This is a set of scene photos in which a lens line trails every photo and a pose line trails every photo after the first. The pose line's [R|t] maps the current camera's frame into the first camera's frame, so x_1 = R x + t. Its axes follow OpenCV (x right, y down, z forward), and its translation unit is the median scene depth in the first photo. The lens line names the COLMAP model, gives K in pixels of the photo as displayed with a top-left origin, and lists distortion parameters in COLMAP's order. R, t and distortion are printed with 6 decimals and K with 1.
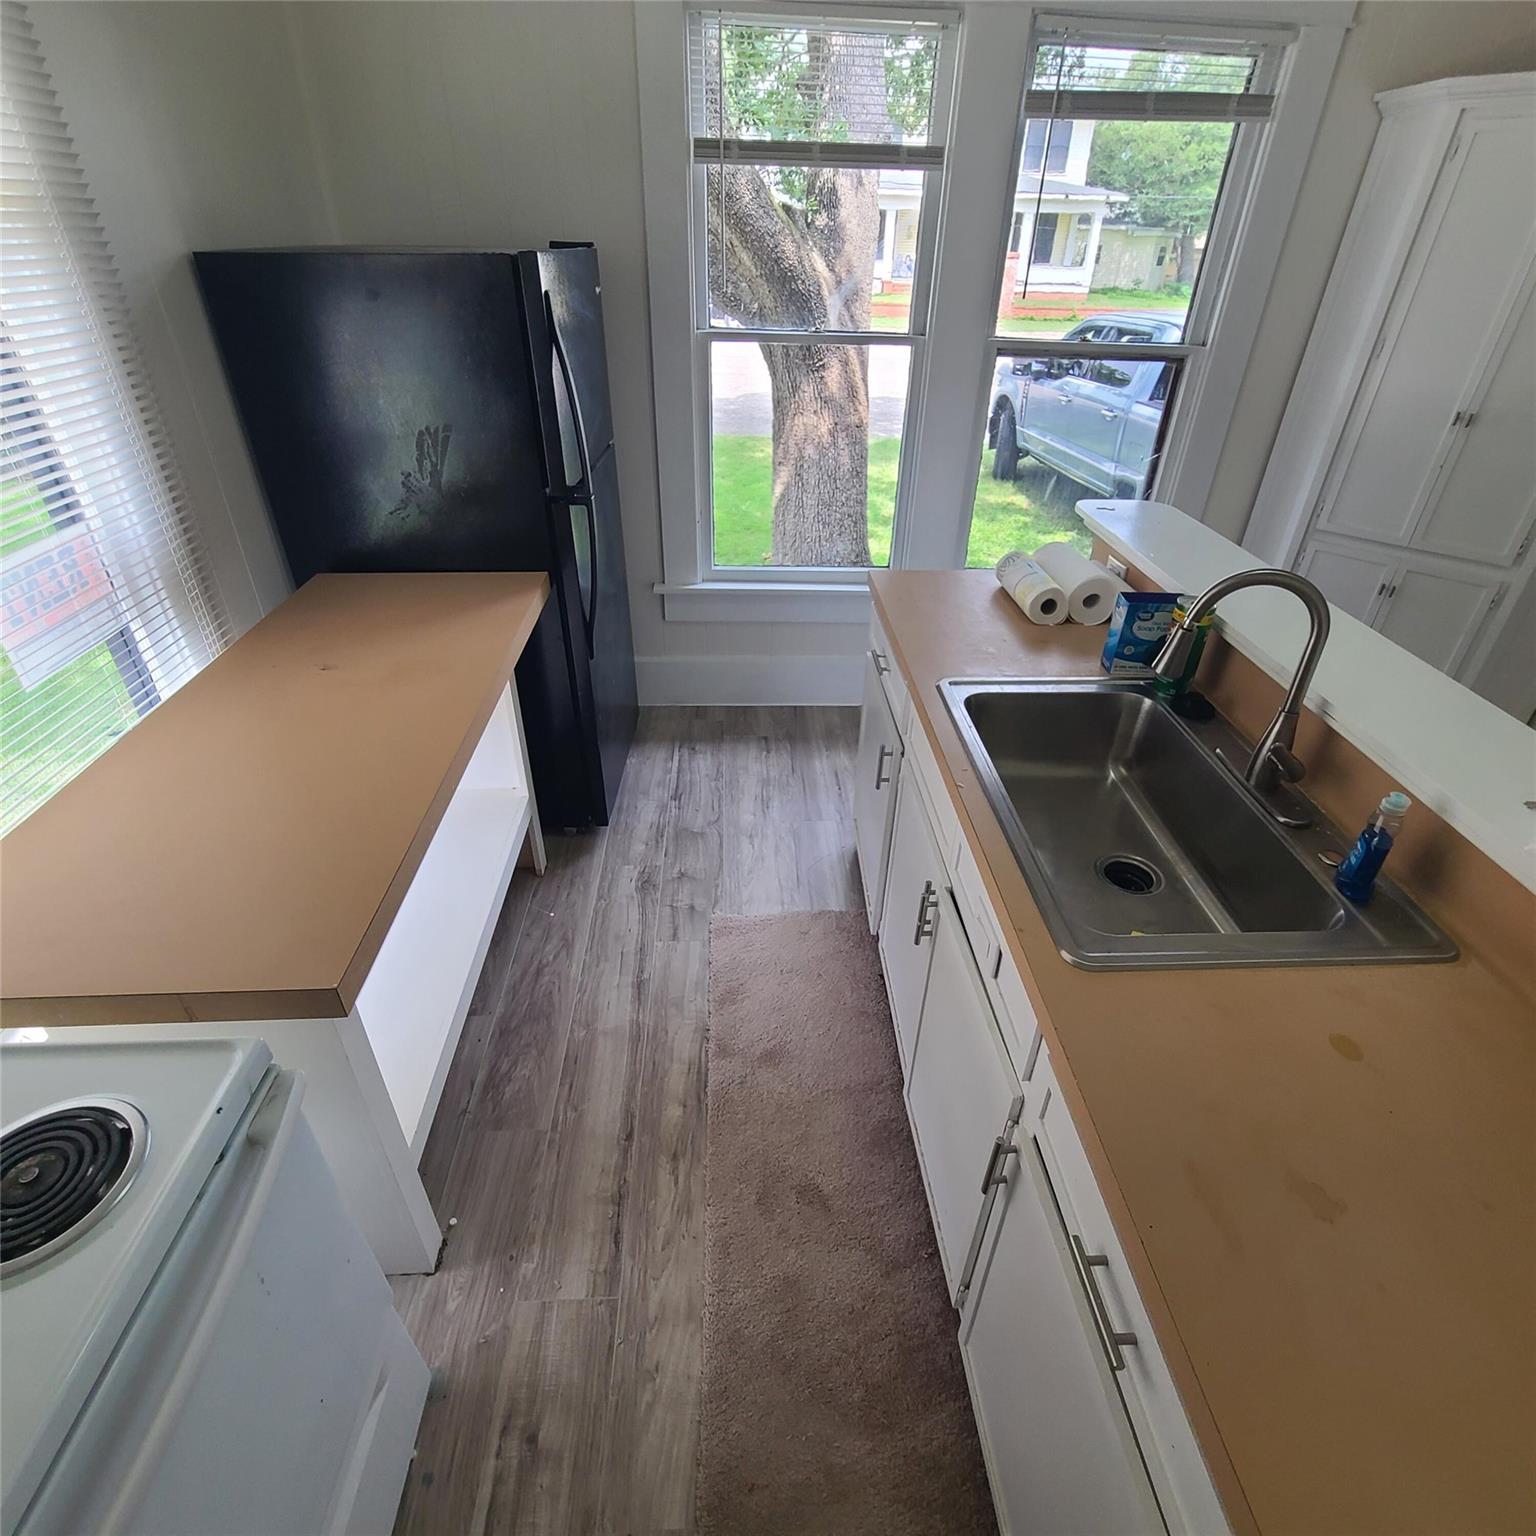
lens RADIAL K [[837.0, 0, 773.4], [0, 837.0, 773.2], [0, 0, 1]] dist [-0.004338, -0.001147]
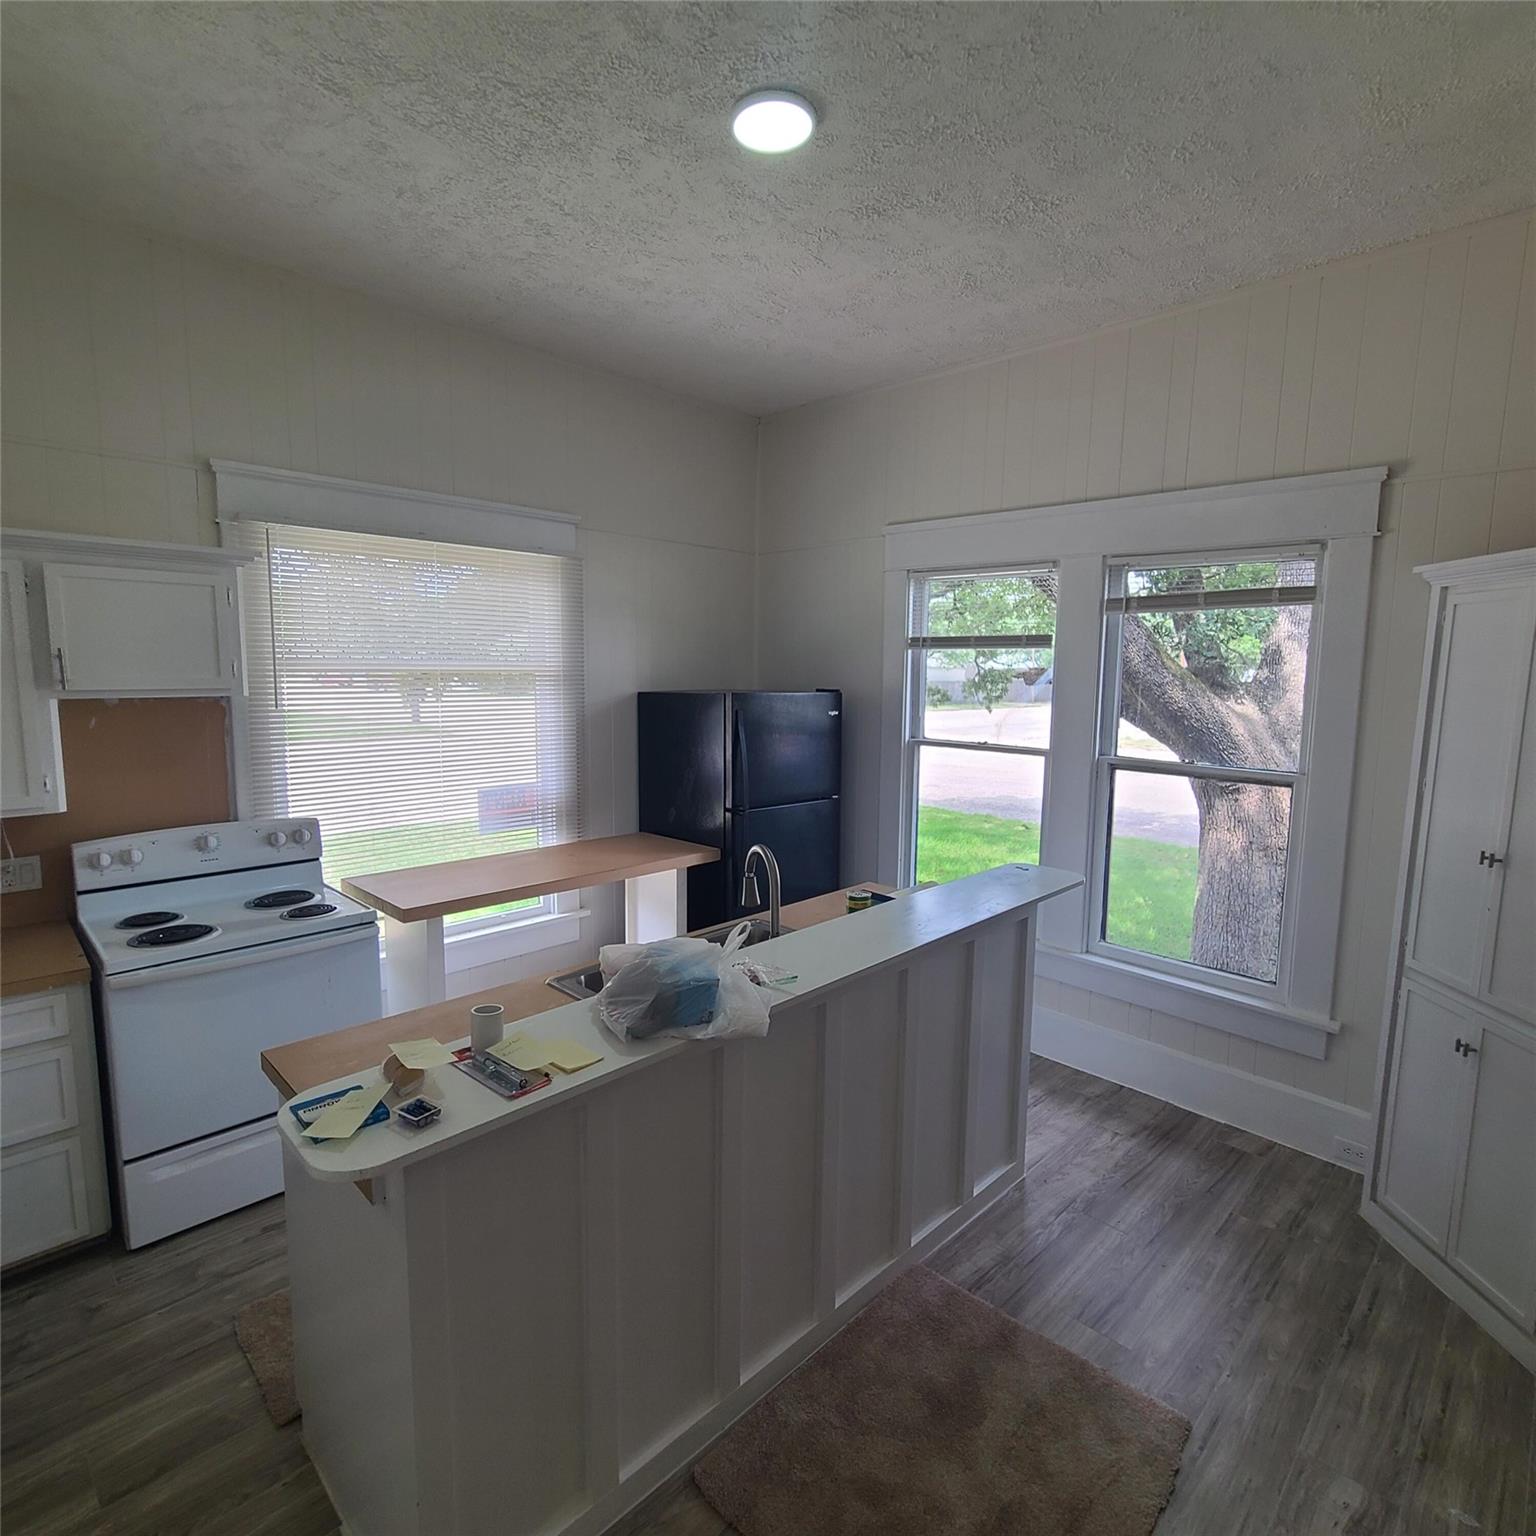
lens RADIAL K [[837.0, 0, 768.3], [0, 837.0, 766.8], [0, 0, 1]] dist [-0.004338, -0.001147]
pose [[0.668947, 0.071661, -0.739848, 0.840491], [-0.401793, 0.872257, -0.278802, 0.044401], [0.625358, 0.483770, 0.612287, -0.073484]]
